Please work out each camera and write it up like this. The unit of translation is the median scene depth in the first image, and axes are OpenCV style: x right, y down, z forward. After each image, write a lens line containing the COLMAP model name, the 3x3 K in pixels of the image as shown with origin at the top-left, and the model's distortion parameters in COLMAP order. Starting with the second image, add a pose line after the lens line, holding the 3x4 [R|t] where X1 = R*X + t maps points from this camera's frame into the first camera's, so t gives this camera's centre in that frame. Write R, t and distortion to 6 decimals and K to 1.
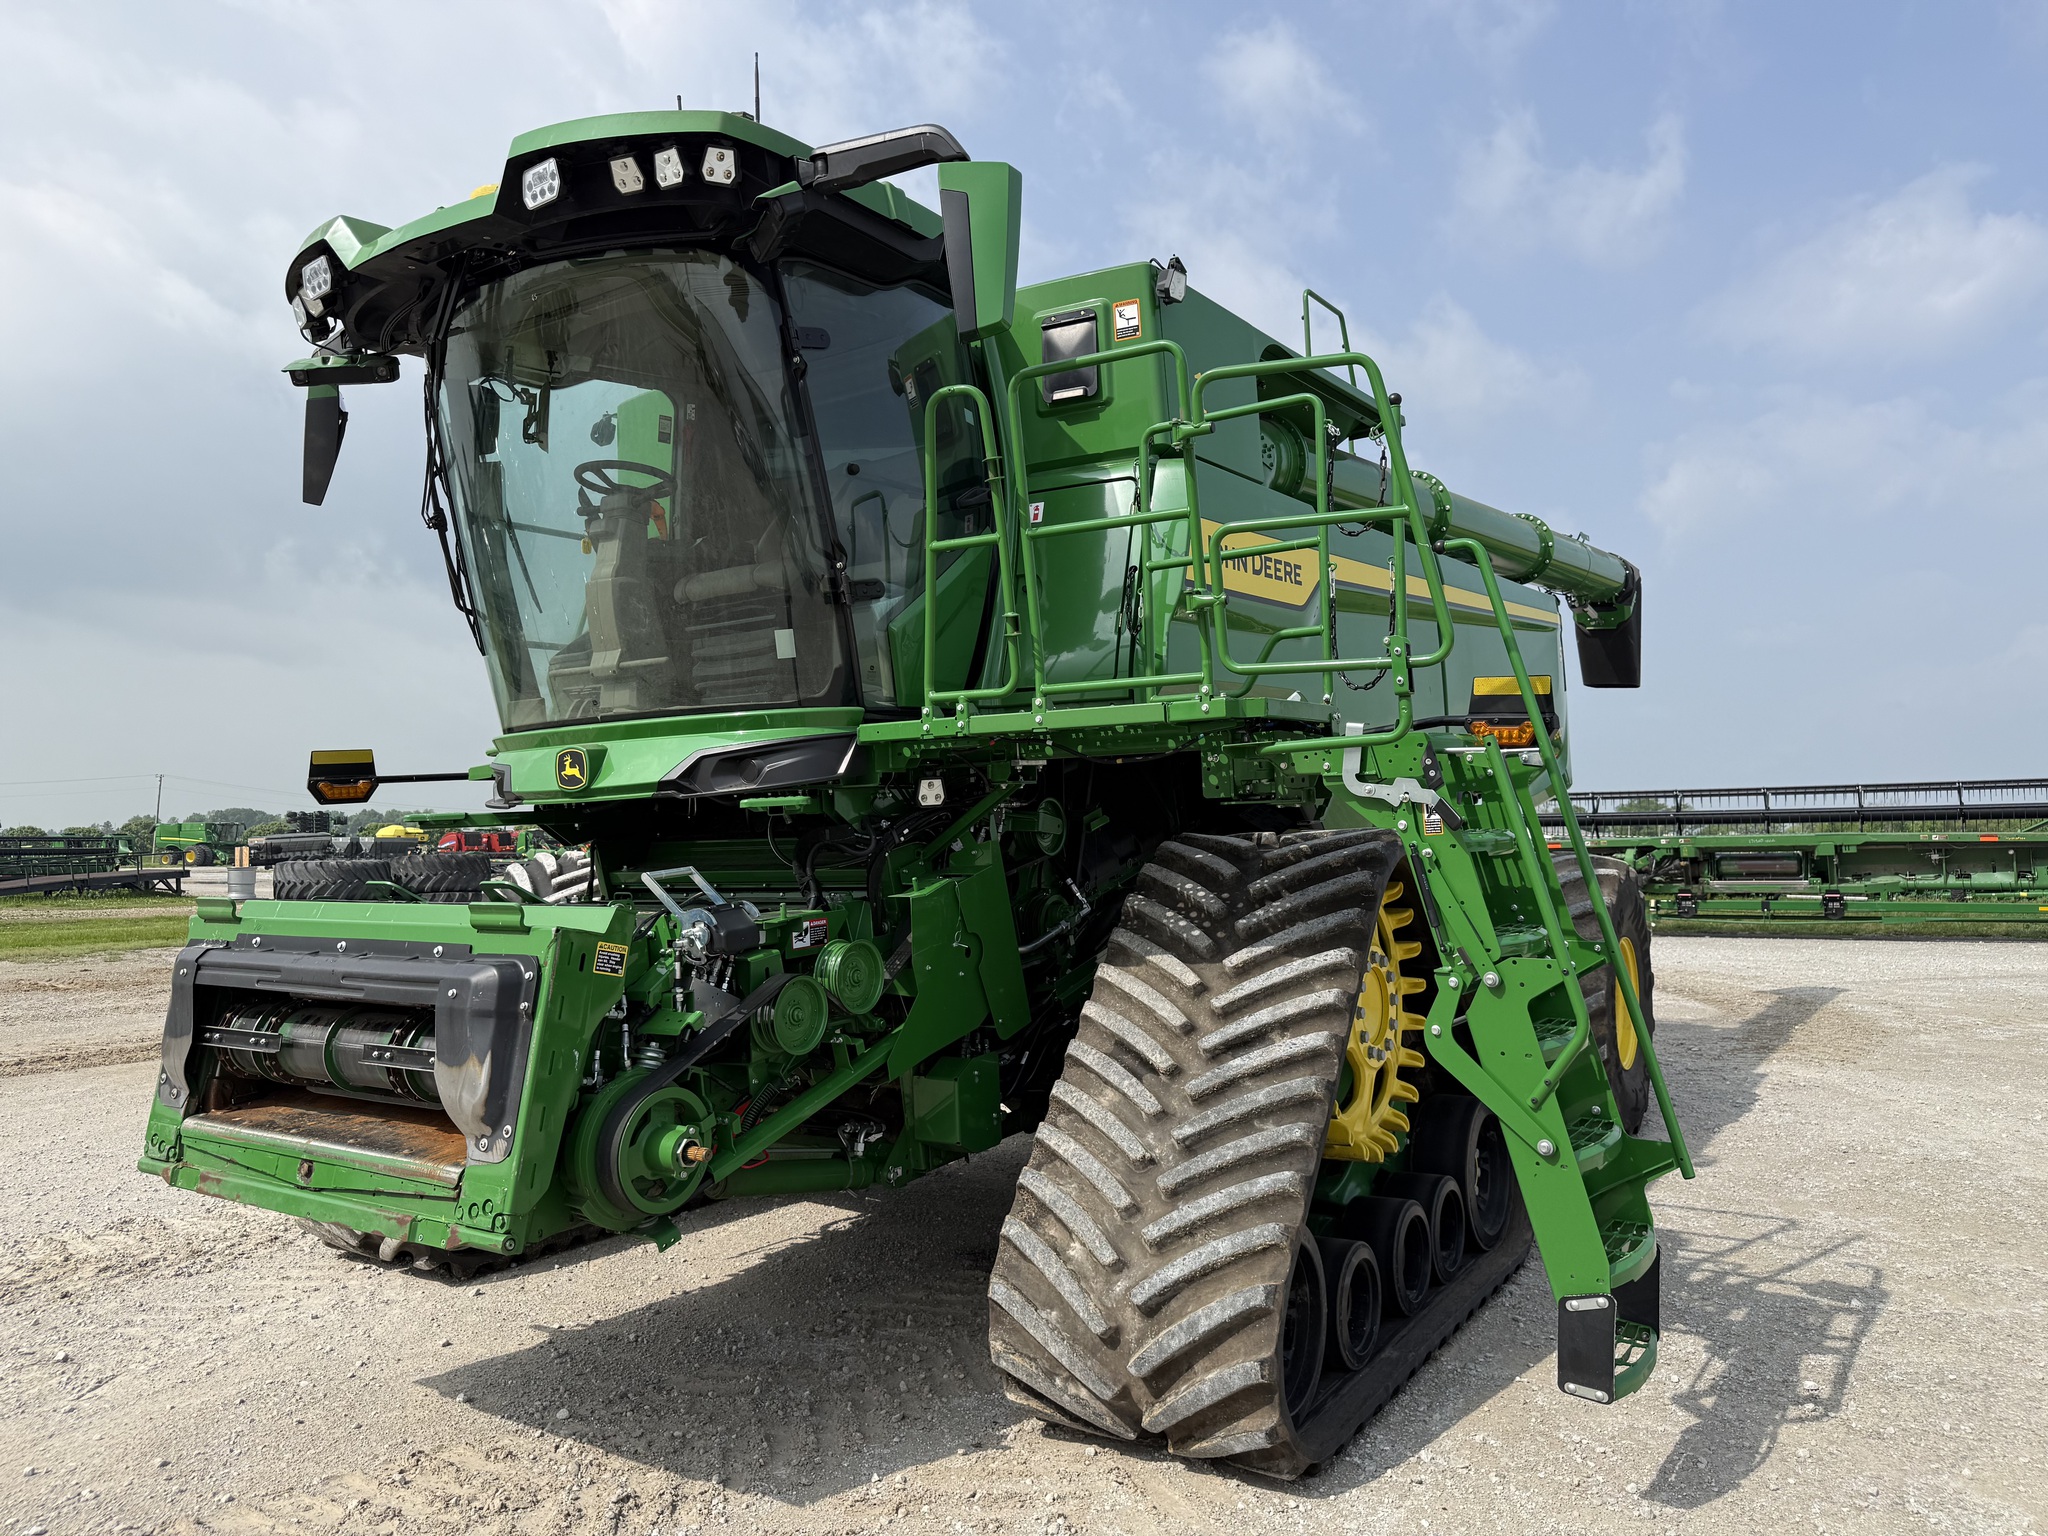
lens RADIAL K [[1514.5, 0, 1024.0], [0, 1514.5, 768.0], [0, 0, 1]] dist [0.090098, -0.139402]
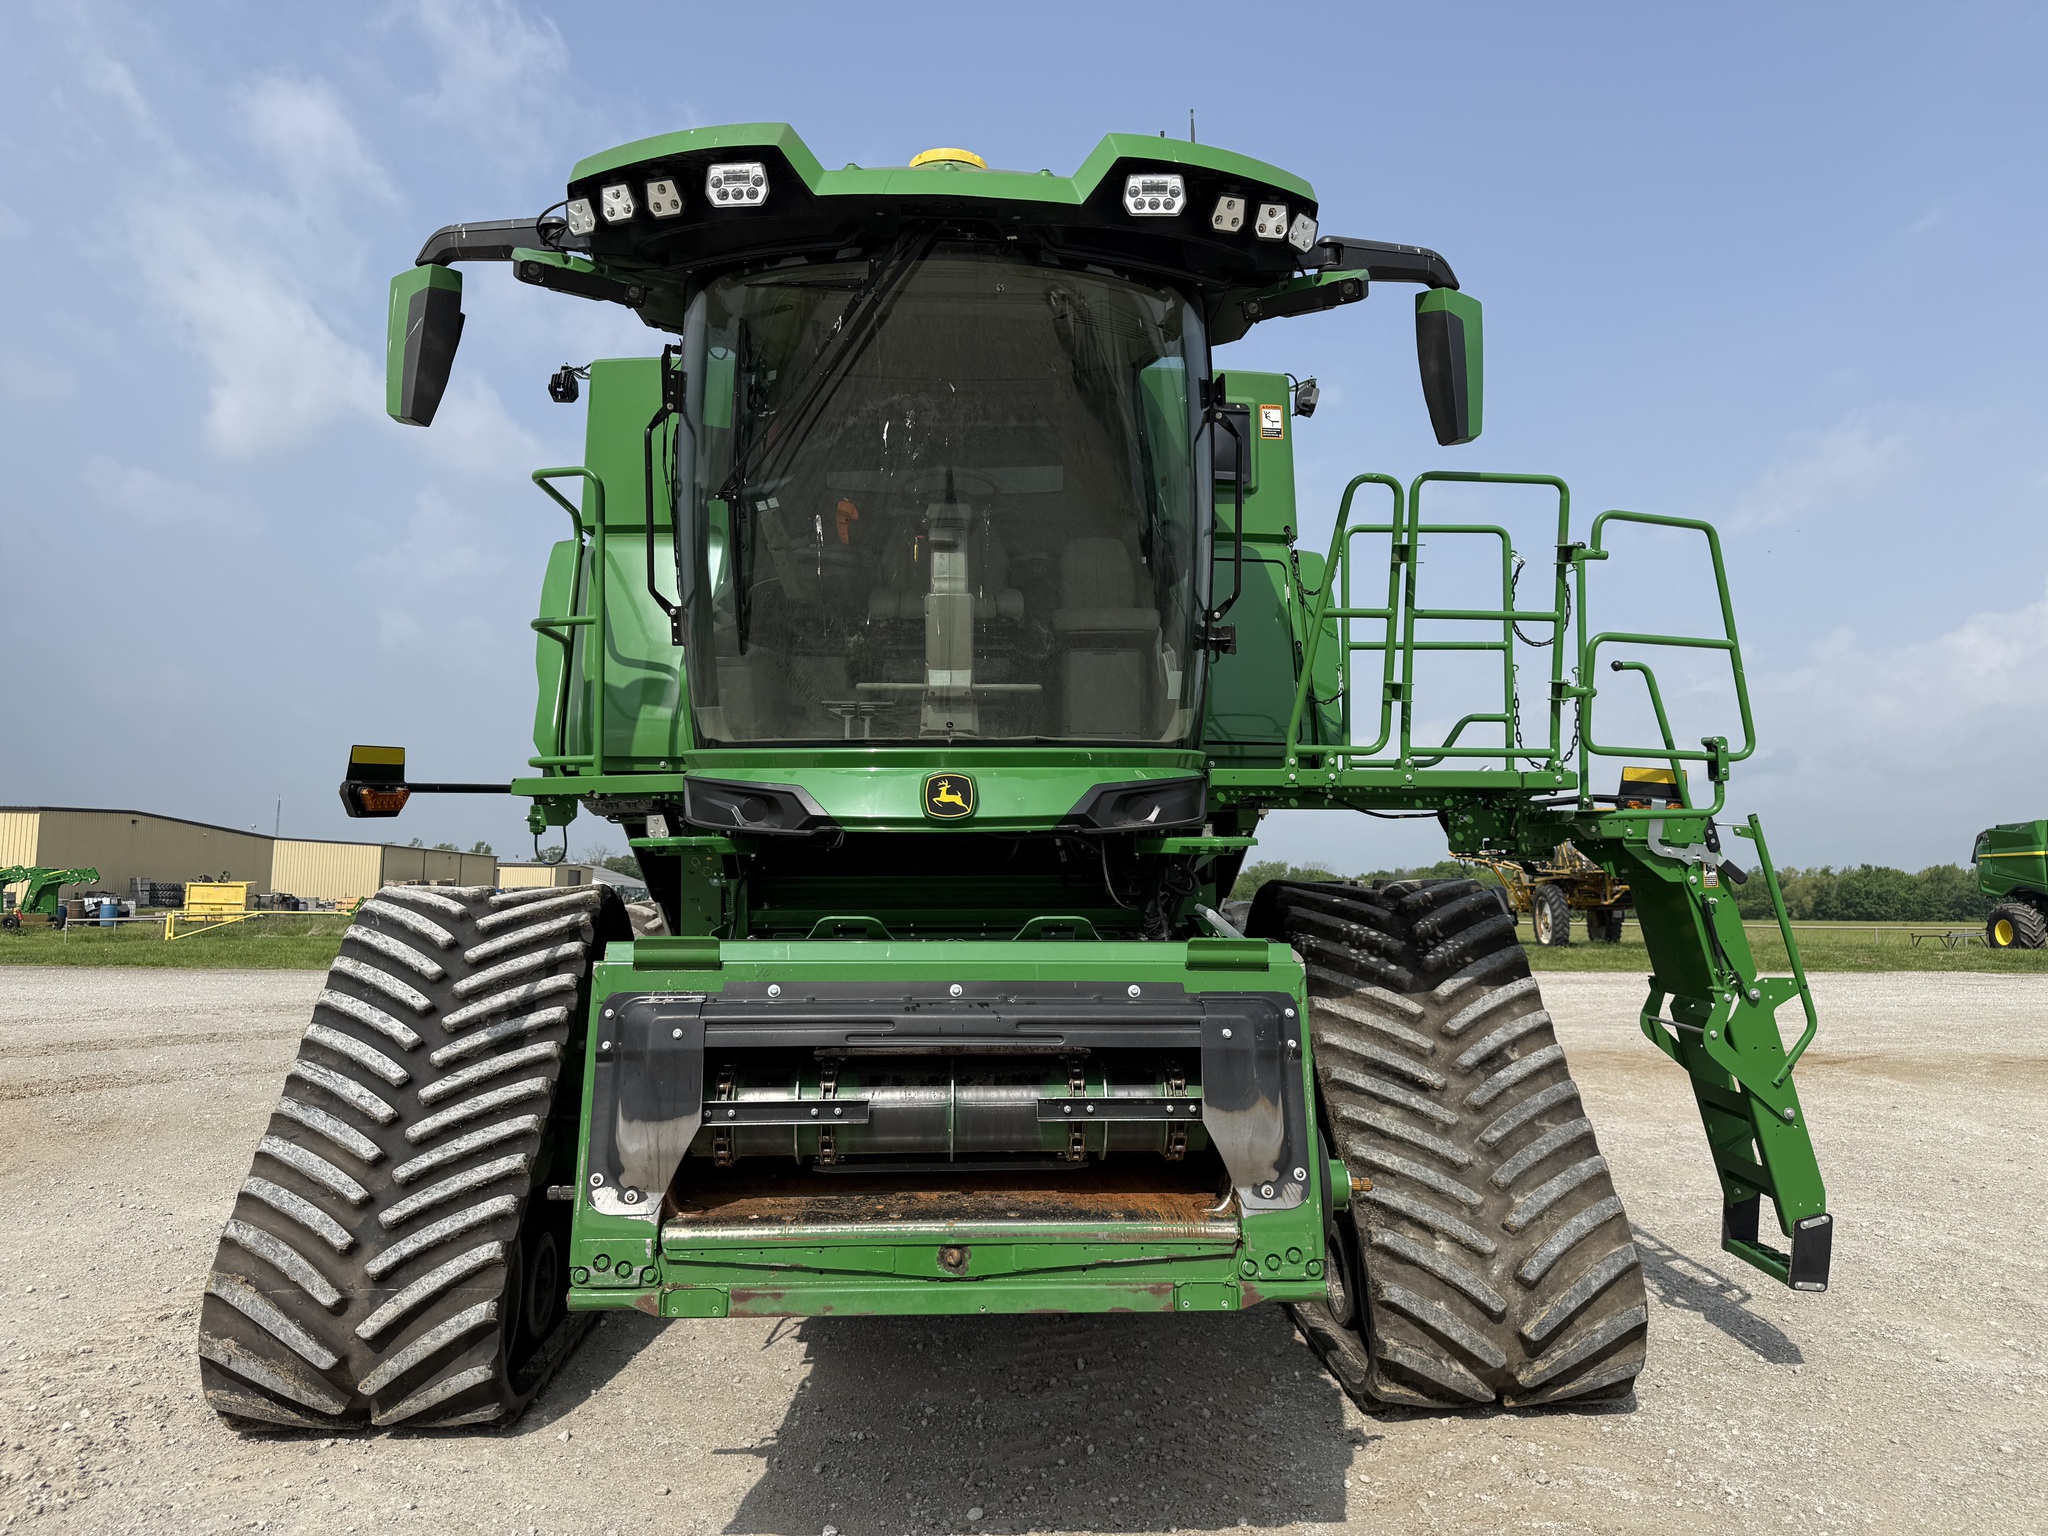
lens RADIAL K [[1512.5, 0, 1024.0], [0, 1512.5, 768.0], [0, 0, 1]] dist [0.094063, -0.131568]
pose [[0.775083, 0.066477, 0.628353, -0.896169], [-0.046285, 0.997752, -0.048465, 0.027951], [-0.630162, 0.008481, 0.776417, 0.288207]]
